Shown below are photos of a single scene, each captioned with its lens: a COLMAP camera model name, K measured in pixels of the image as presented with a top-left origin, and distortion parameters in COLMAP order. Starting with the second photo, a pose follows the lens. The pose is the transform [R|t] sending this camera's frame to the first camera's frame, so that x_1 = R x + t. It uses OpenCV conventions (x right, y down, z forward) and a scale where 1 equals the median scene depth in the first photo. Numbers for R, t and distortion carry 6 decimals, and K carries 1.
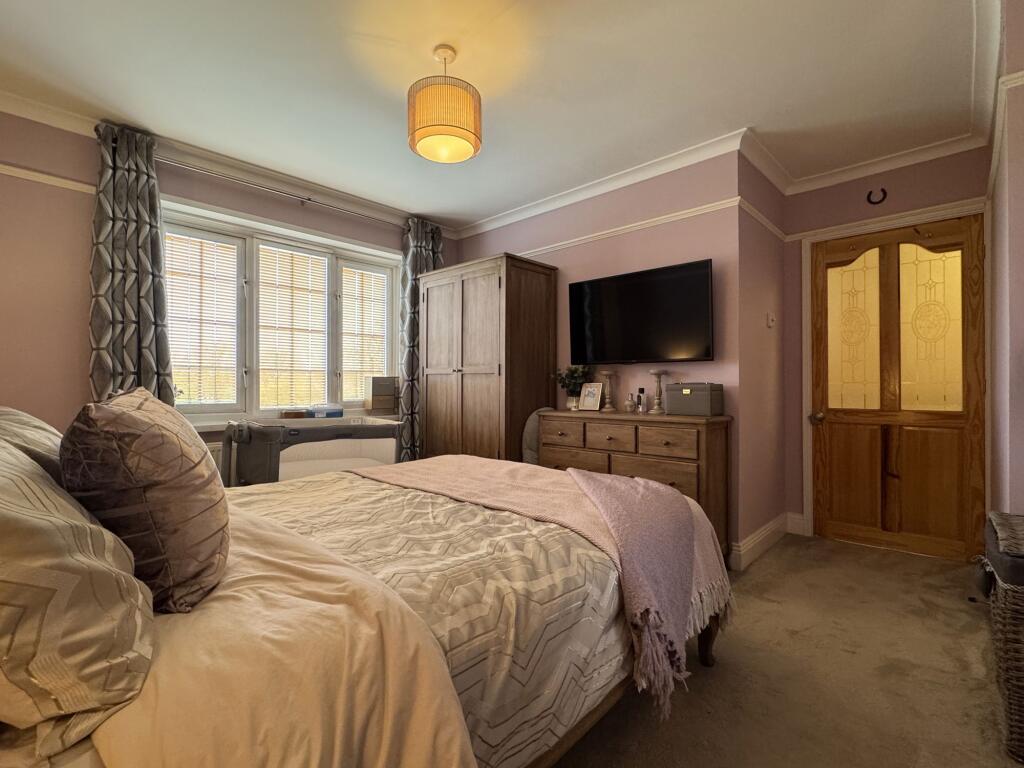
lens RADIAL K [[477.0, 0, 512.0], [0, 477.0, 384.0], [0, 0, 1]] dist [-0.000536, -0.000188]
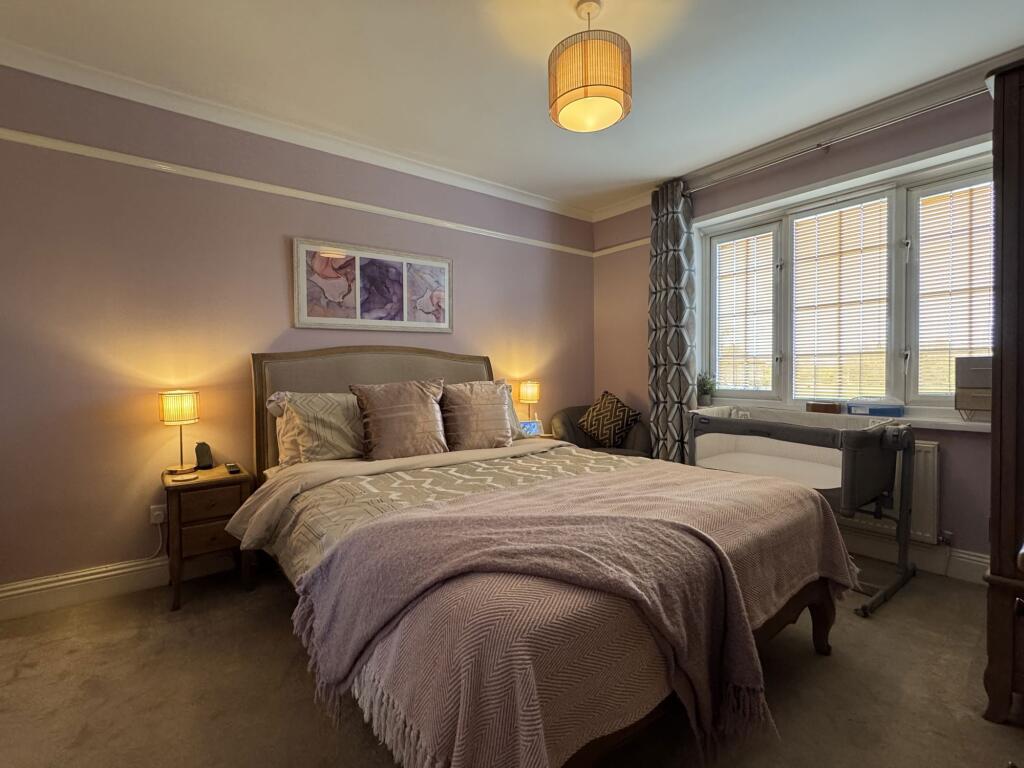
lens RADIAL K [[477.0, 0, 512.0], [0, 477.0, 384.0], [0, 0, 1]] dist [-0.000536, -0.000188]
pose [[-0.166057, 0.025046, -0.985798, 0.490733], [0.014687, 0.999629, 0.022924, -0.004514], [0.986007, -0.010672, -0.166363, 0.627637]]
